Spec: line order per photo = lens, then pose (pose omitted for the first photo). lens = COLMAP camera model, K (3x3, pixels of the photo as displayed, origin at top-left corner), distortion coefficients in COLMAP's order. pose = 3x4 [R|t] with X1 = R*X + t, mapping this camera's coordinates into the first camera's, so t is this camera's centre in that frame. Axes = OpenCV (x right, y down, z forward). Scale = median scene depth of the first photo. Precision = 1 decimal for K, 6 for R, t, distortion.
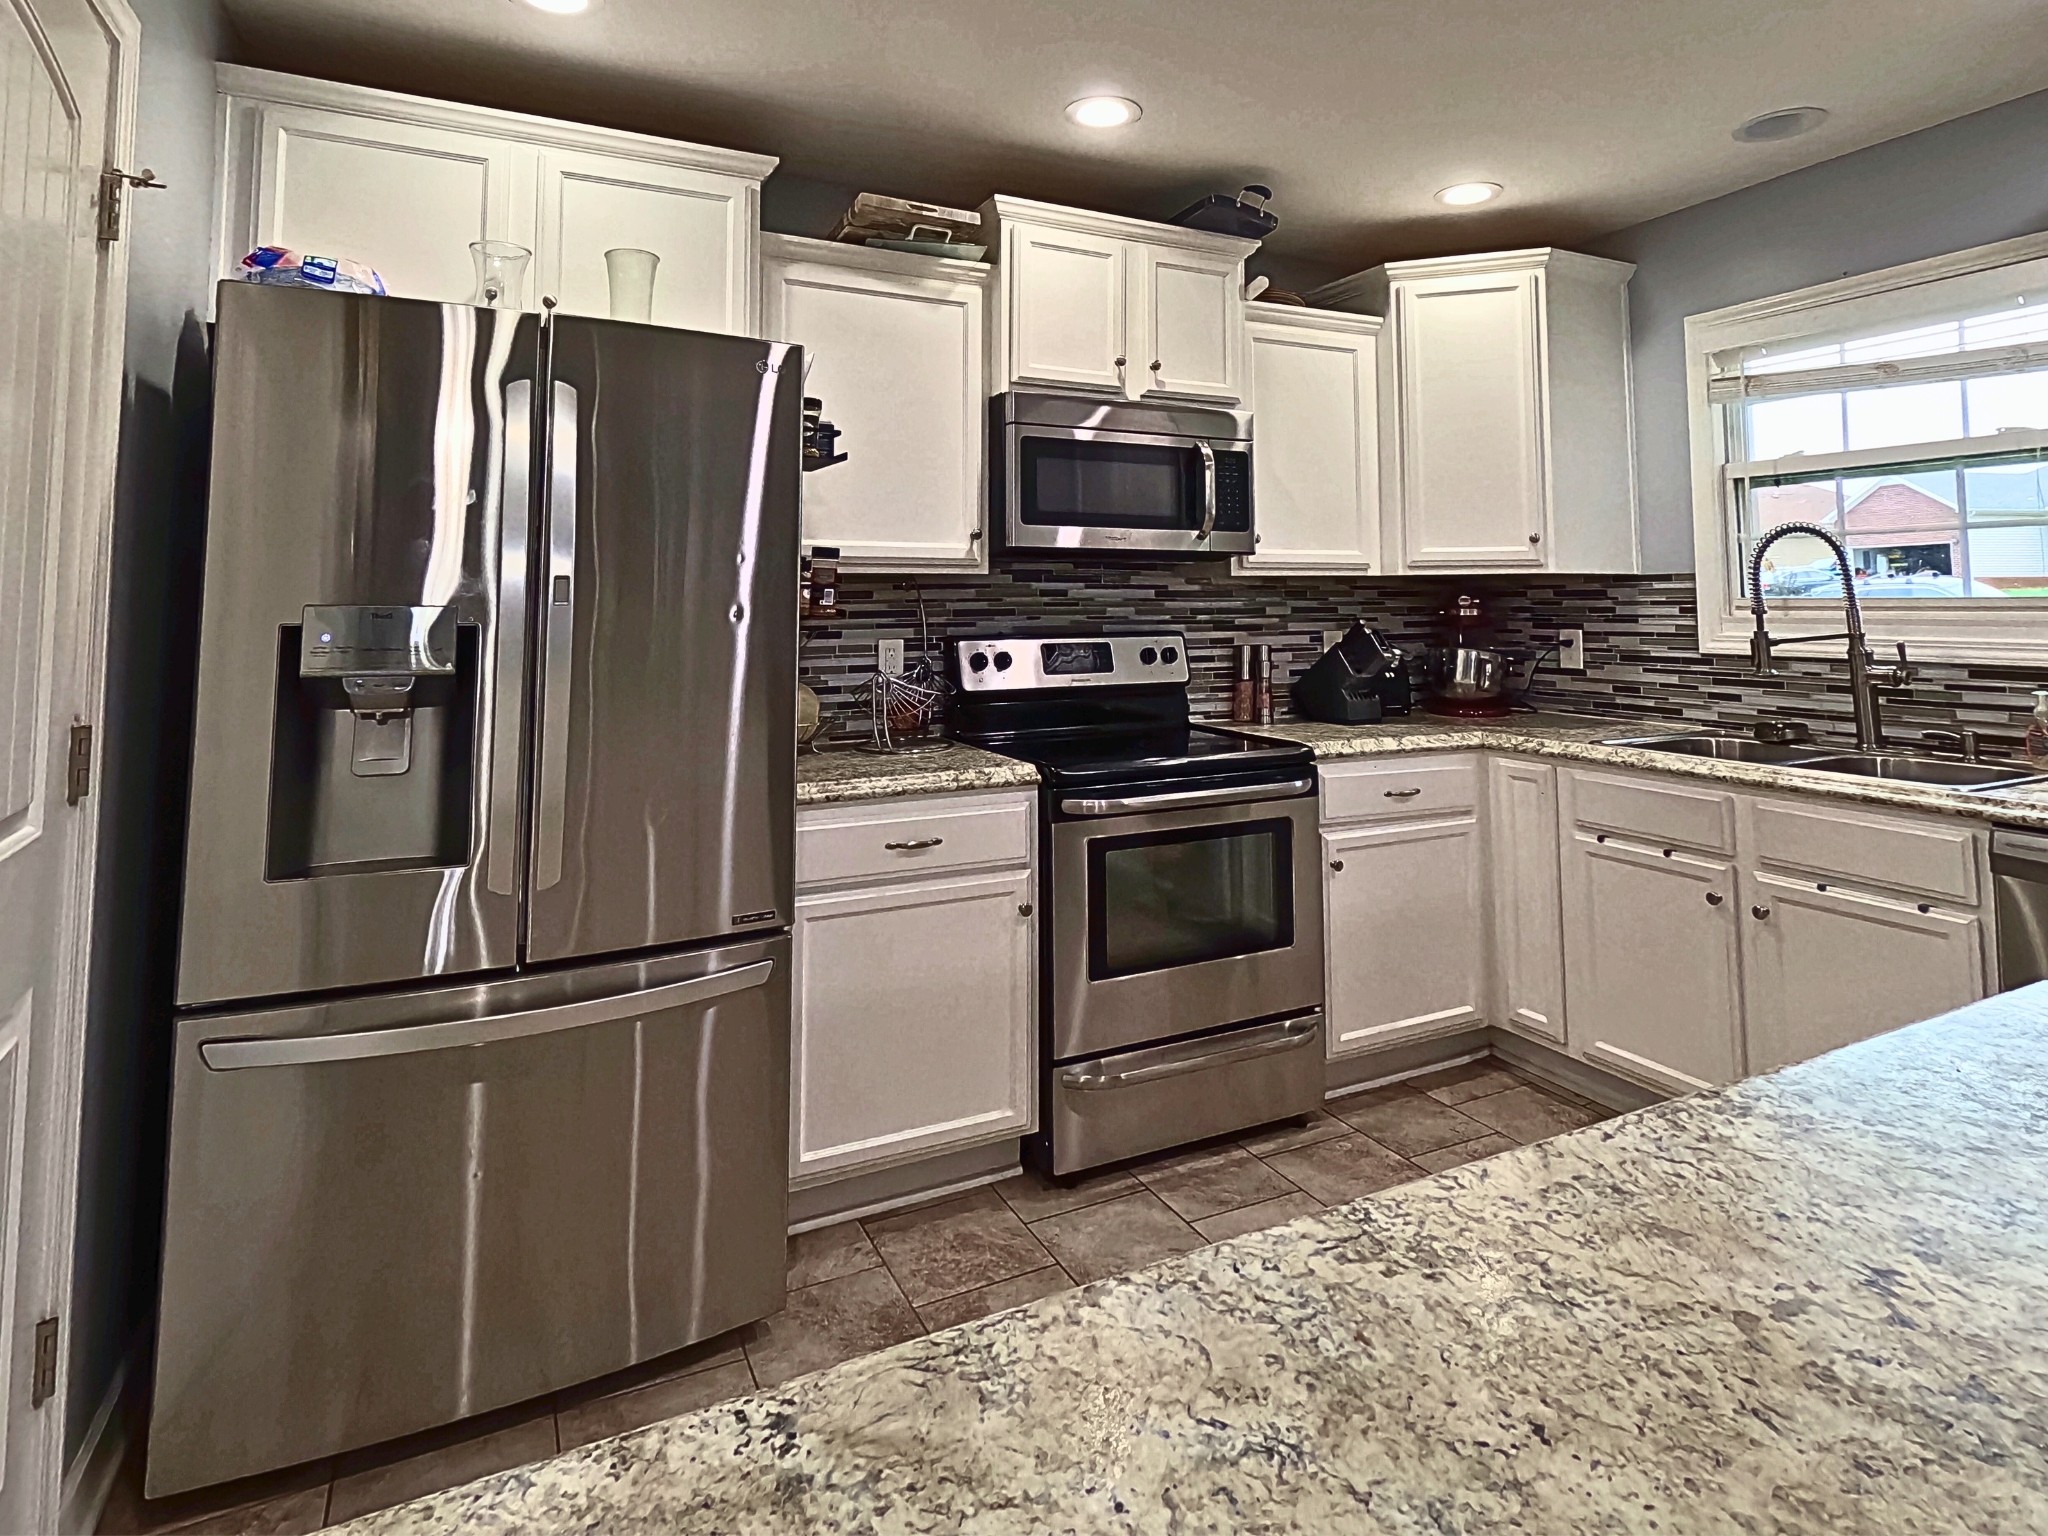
lens RADIAL K [[1112.1, 0, 1023.2], [0, 1112.1, 522.1], [0, 0, 1]] dist [-0.002224, 0.000421]
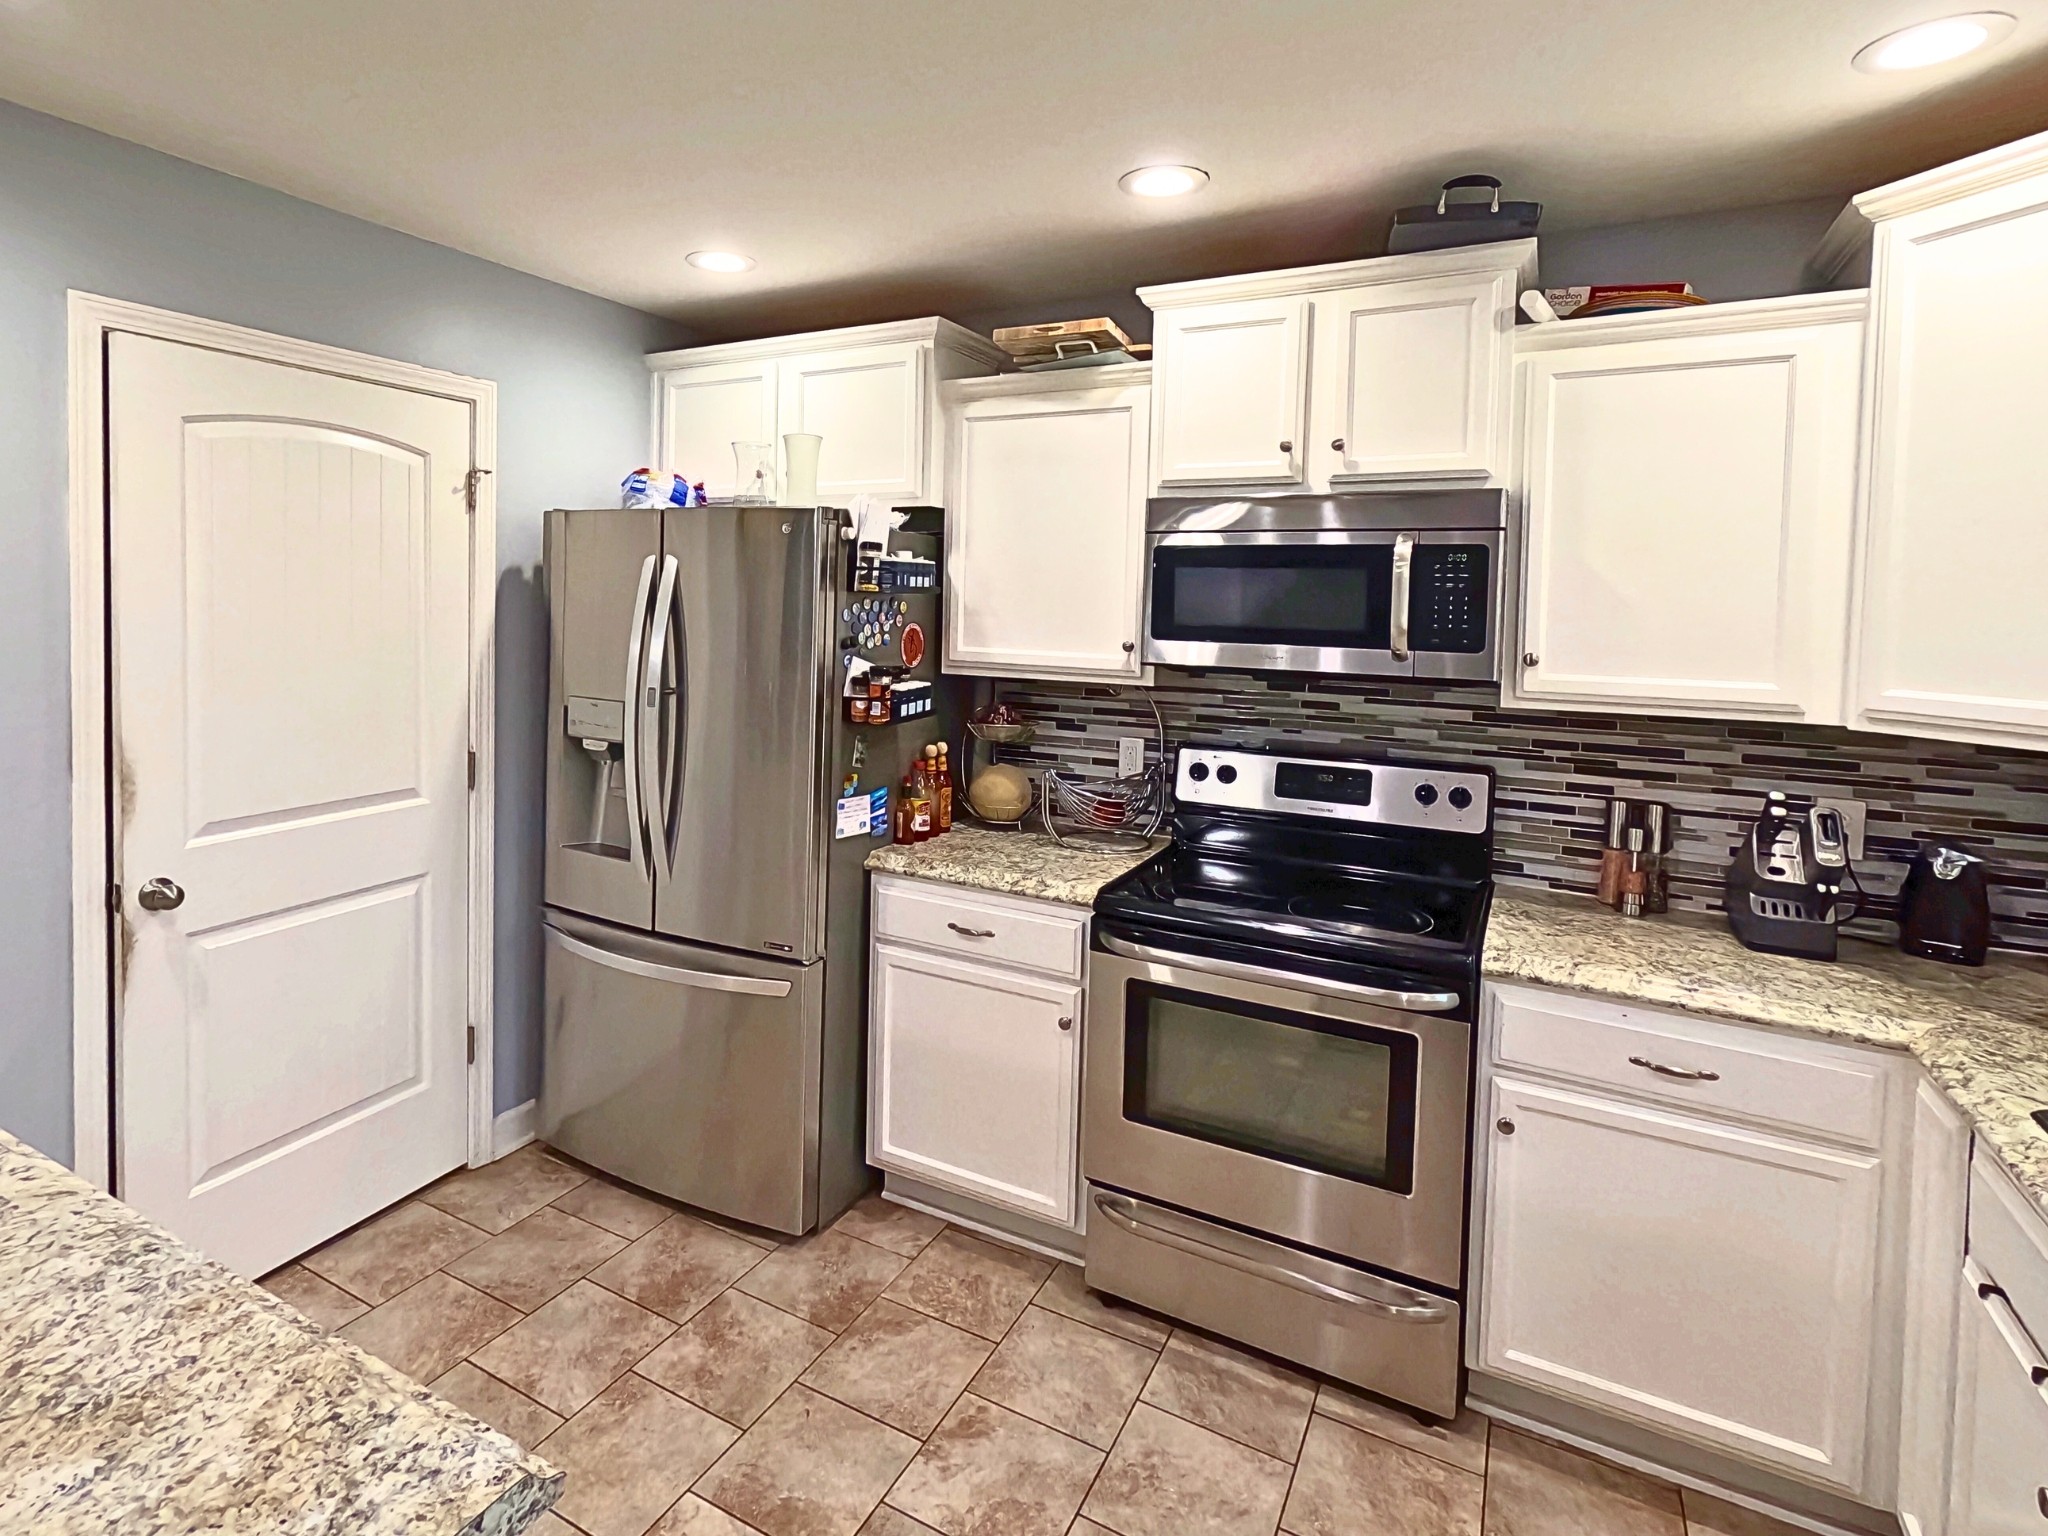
lens RADIAL K [[1058.9, 0, 946.4], [0, 1058.9, 639.6], [0, 0, 1]] dist [-0.001154, 0.000517]
pose [[0.562024, 0.047082, -0.825780, 0.588471], [0.034309, 0.996192, 0.080149, -0.069550], [0.826409, -0.073377, 0.558268, 0.313834]]
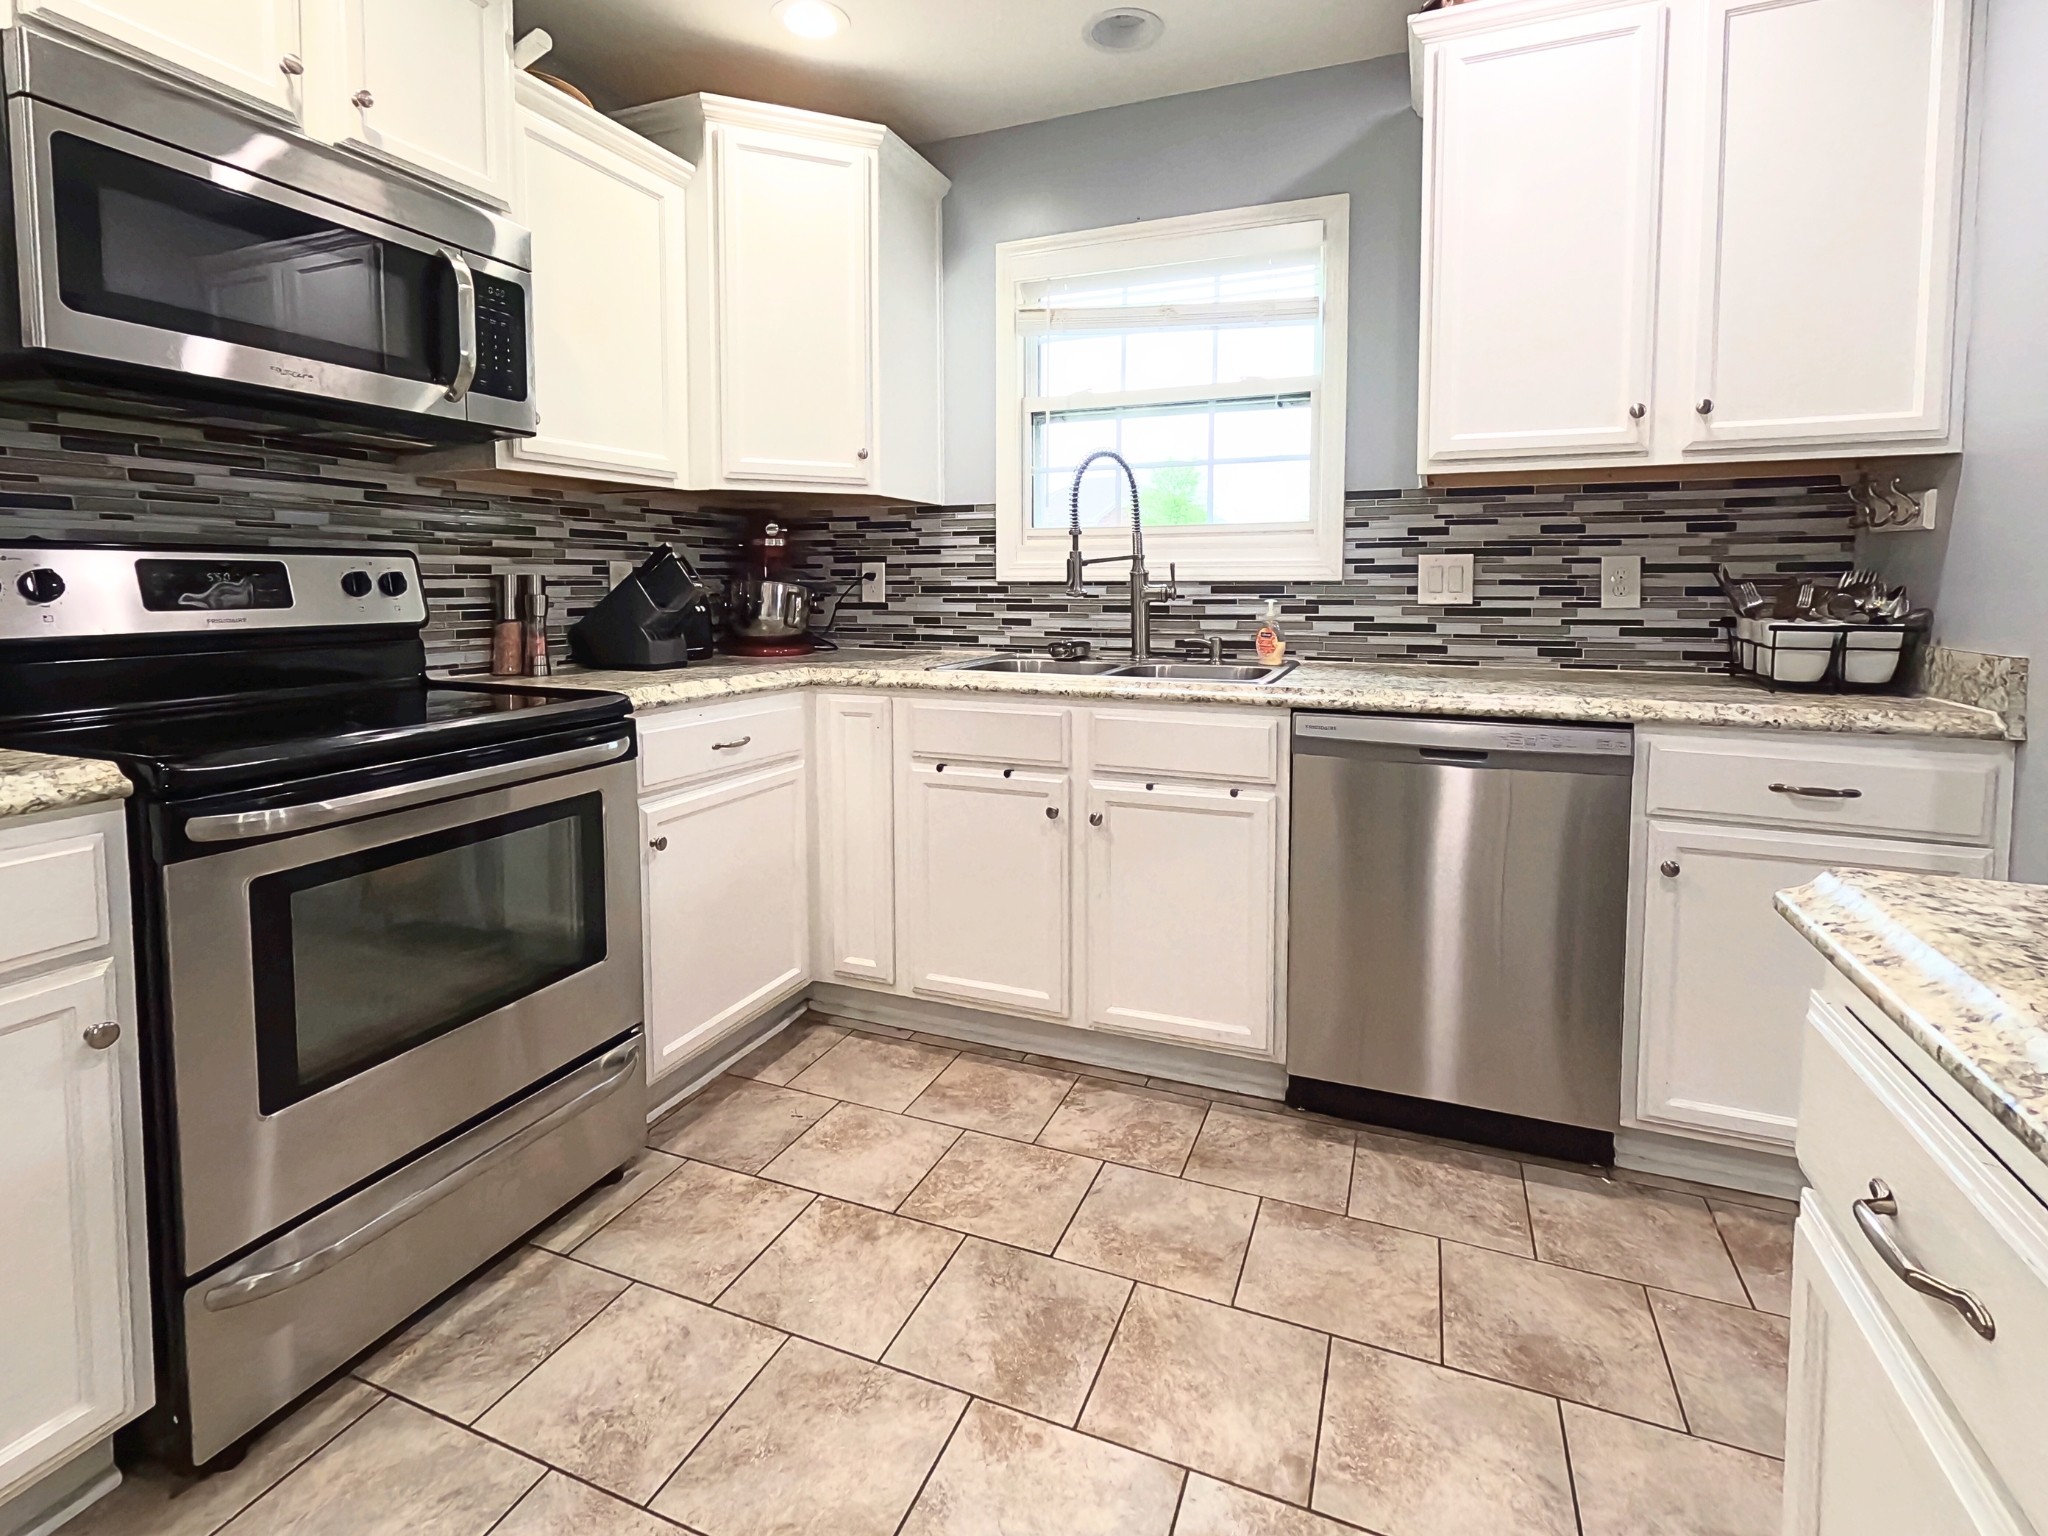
lens RADIAL K [[980.6, 0, 1026.6], [0, 980.6, 640.2], [0, 0, 1]] dist [-0.000133, 0.000812]
pose [[0.744002, -0.036335, 0.667189, 0.019549], [-0.049968, 0.992699, 0.109784, 0.074424], [-0.666307, -0.115018, 0.736754, 0.318059]]
